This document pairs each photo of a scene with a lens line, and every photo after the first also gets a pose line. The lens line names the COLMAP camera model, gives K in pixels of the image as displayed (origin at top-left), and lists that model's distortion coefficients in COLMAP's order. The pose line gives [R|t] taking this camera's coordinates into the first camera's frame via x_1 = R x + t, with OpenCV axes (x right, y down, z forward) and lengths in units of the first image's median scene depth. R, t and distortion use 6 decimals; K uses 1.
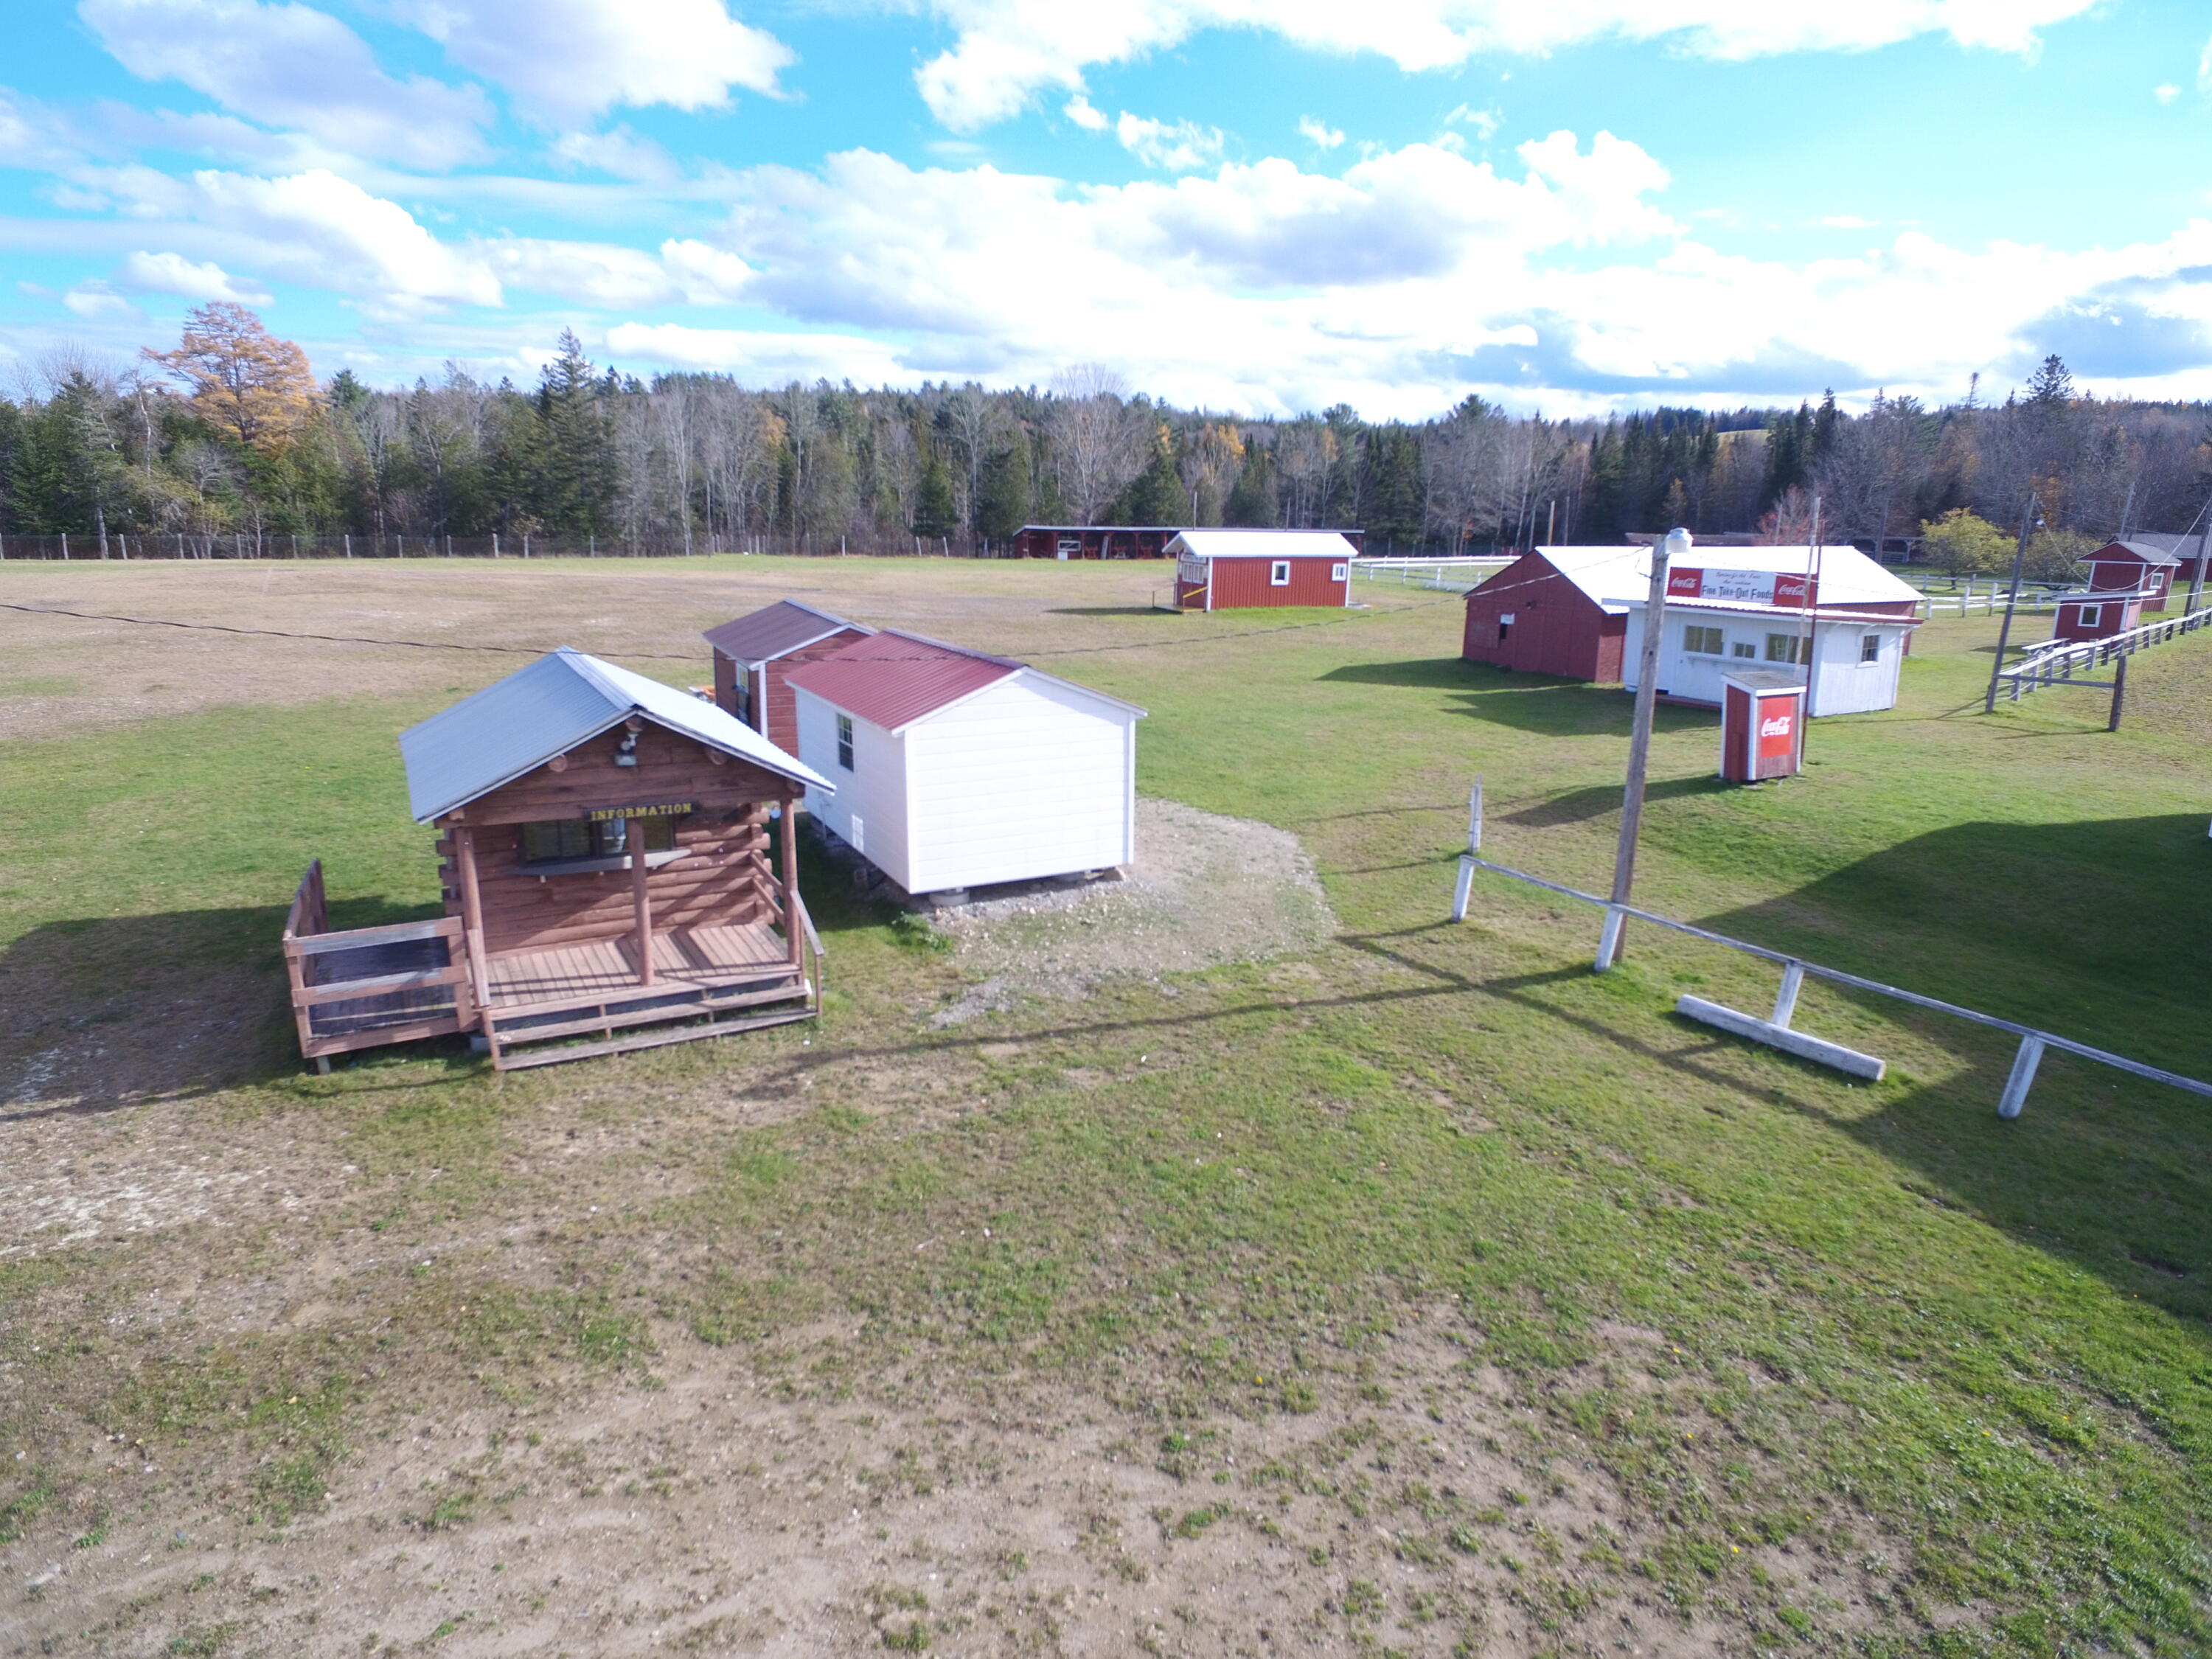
lens RADIAL K [[1274.5, 0, 1109.0], [0, 1274.5, 821.3], [0, 0, 1]] dist [-0.013962, 0.015579]
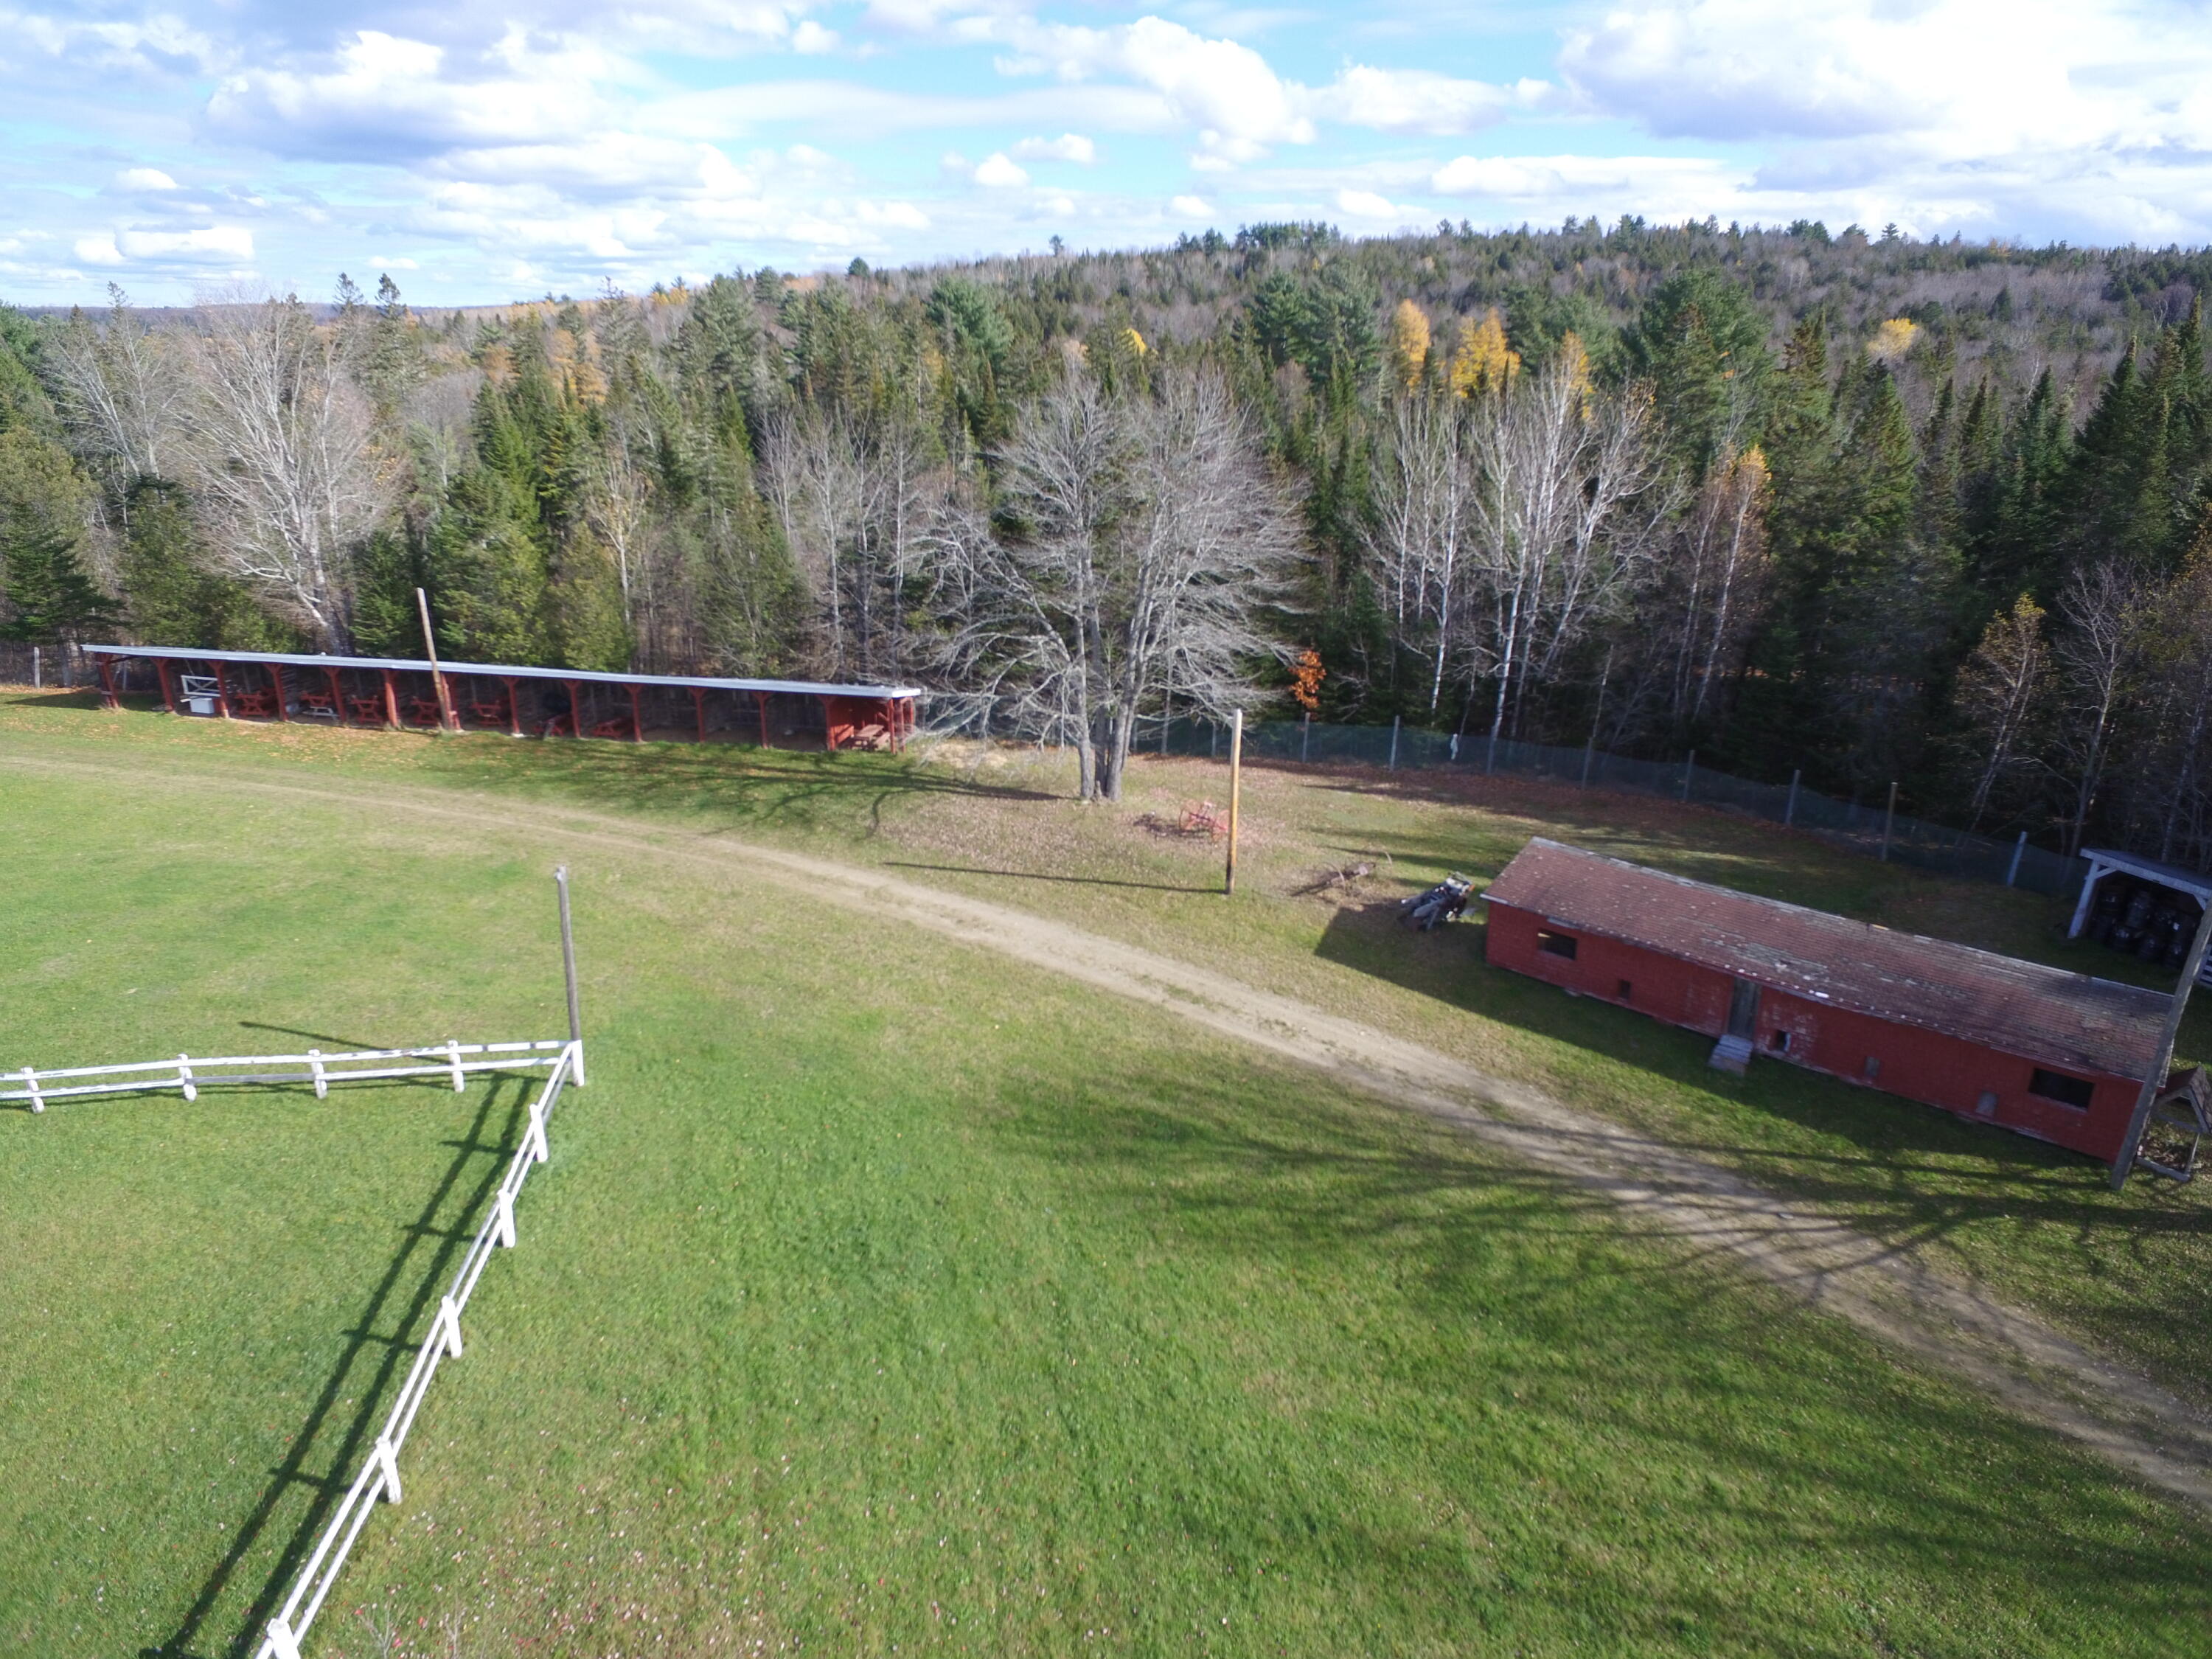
lens RADIAL K [[1274.5, 0, 1112.9], [0, 1274.5, 816.6], [0, 0, 1]] dist [-0.013962, 0.015579]
pose [[0.854410, 0.176476, -0.488712, 1.311842], [-0.123116, 0.982531, 0.139554, -0.734461], [0.504803, -0.059068, 0.861211, 2.013969]]
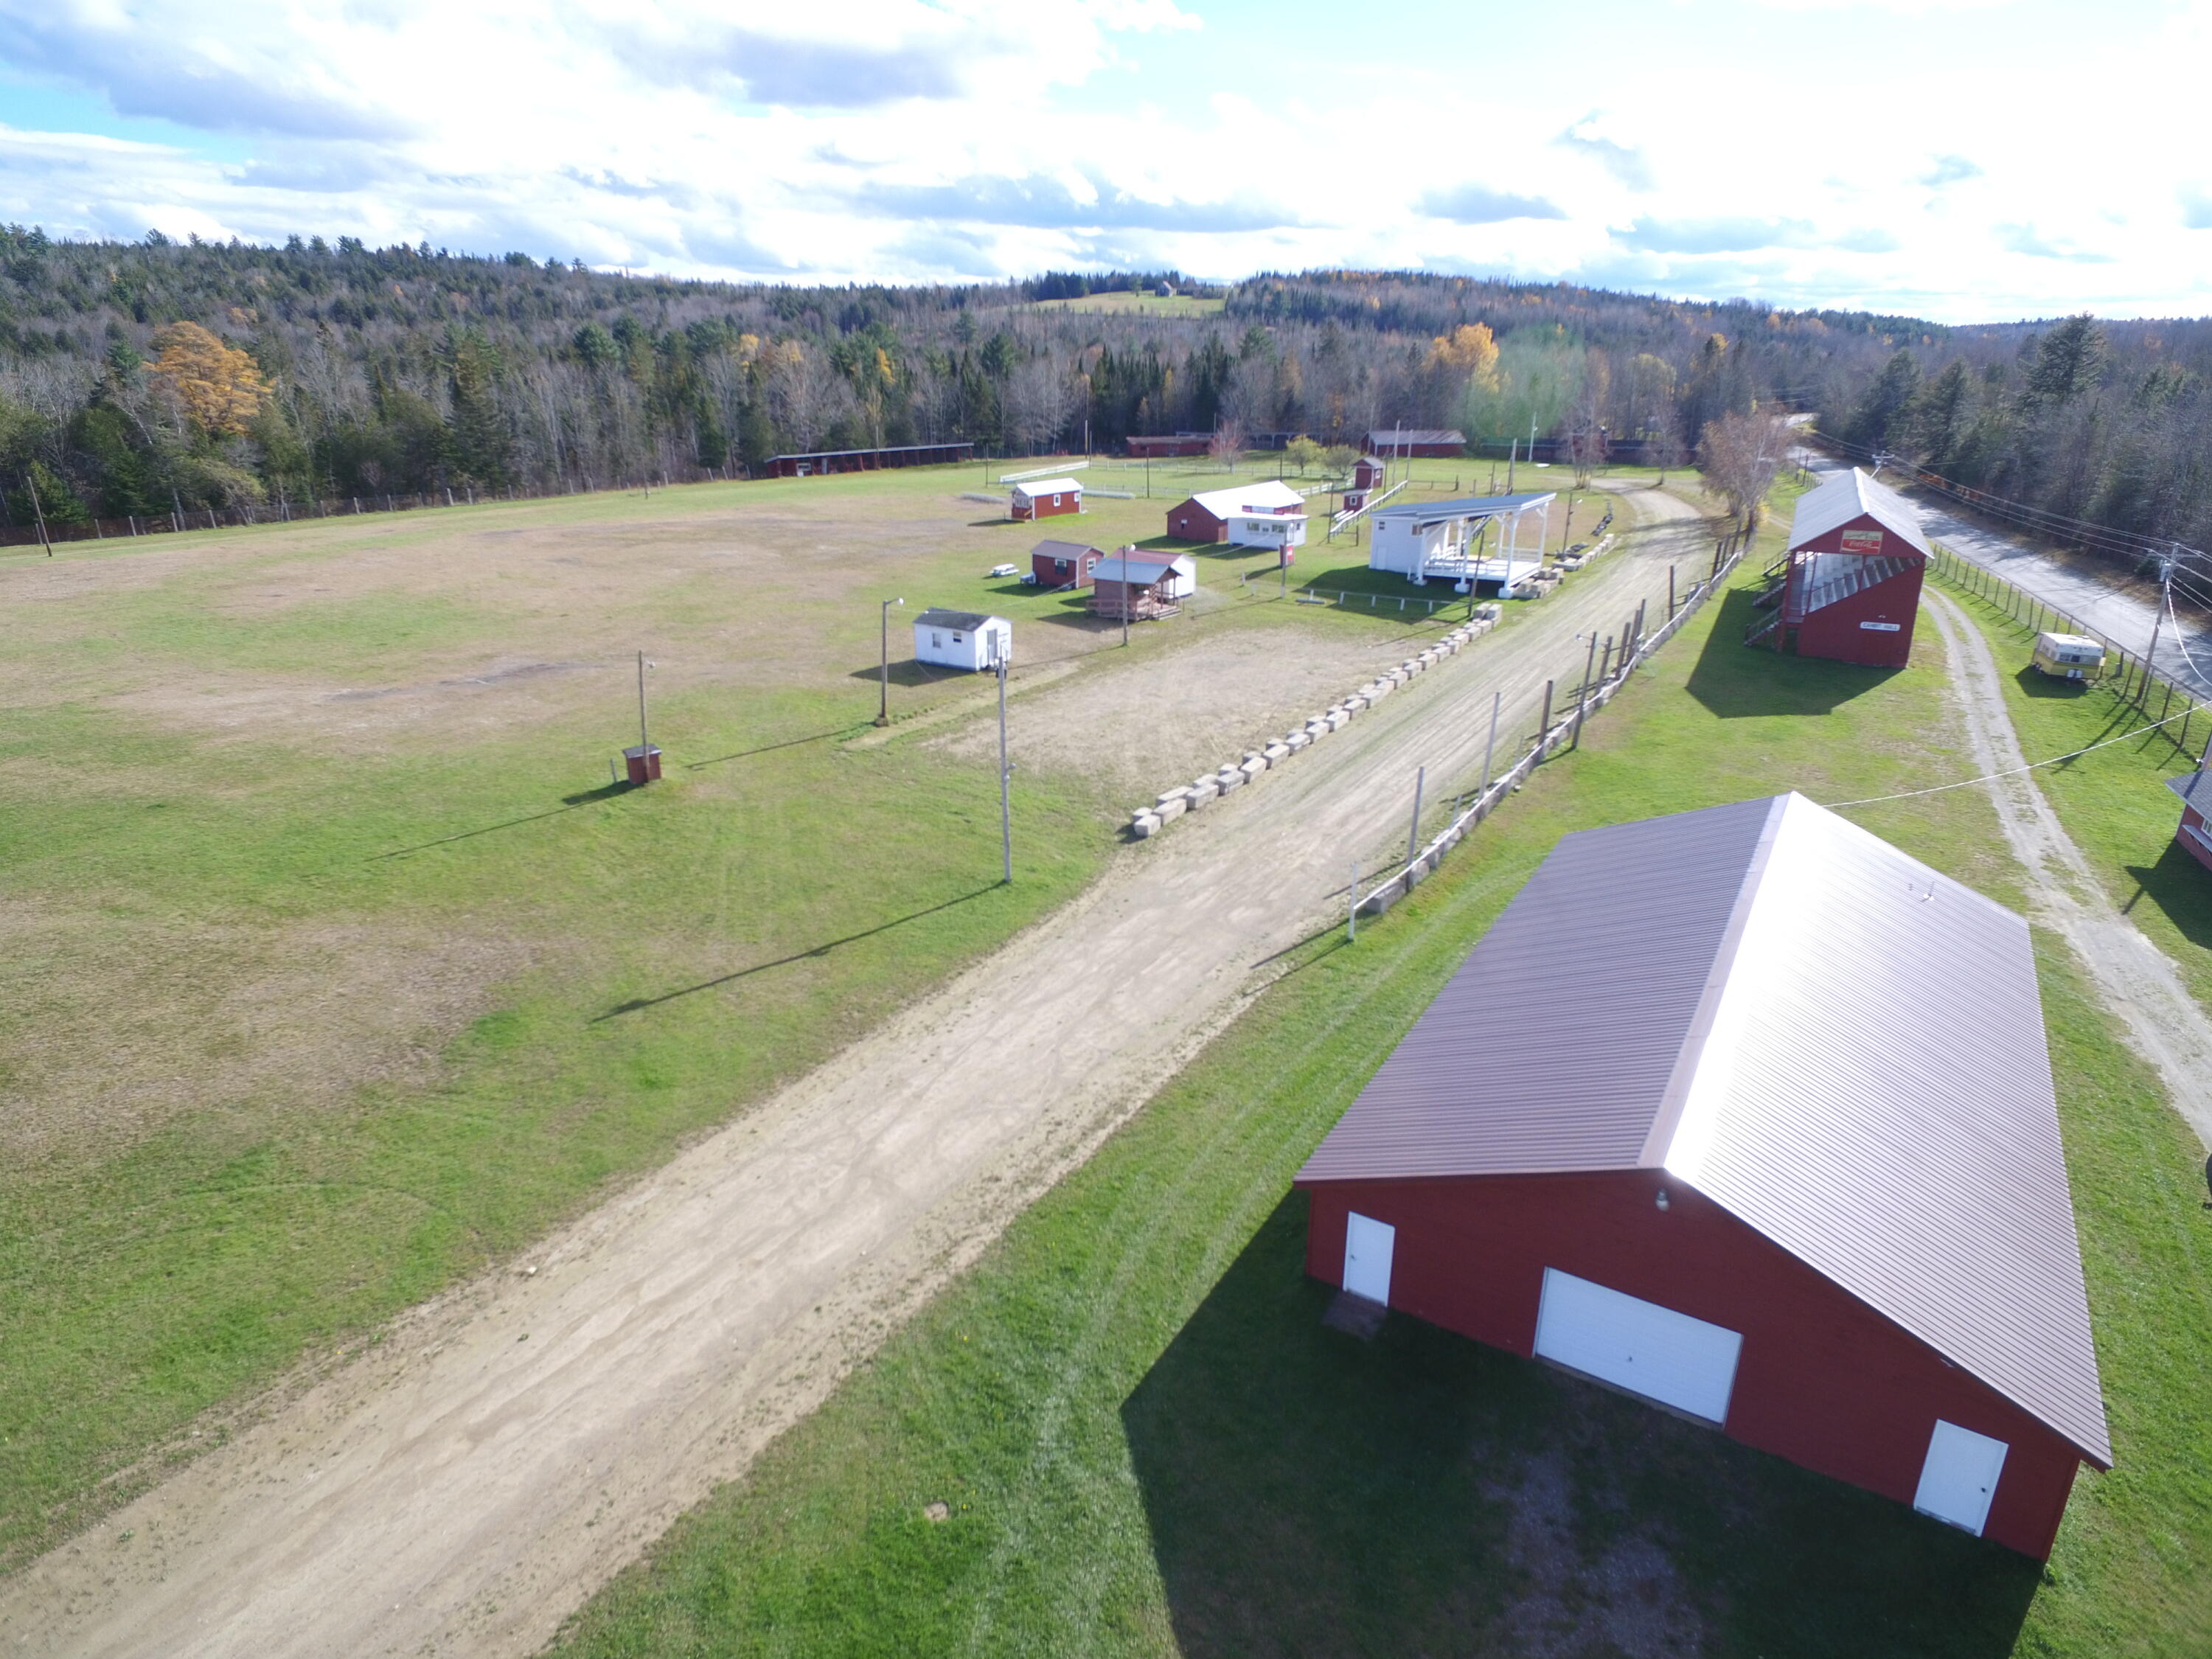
lens RADIAL K [[1274.5, 0, 1103.1], [0, 1274.5, 815.8], [0, 0, 1]] dist [-0.013962, 0.015579]
pose [[0.899513, -0.166429, 0.403952, -1.032101], [0.121037, 0.983340, 0.135616, 0.075155], [-0.419793, -0.073096, 0.904672, -1.440902]]
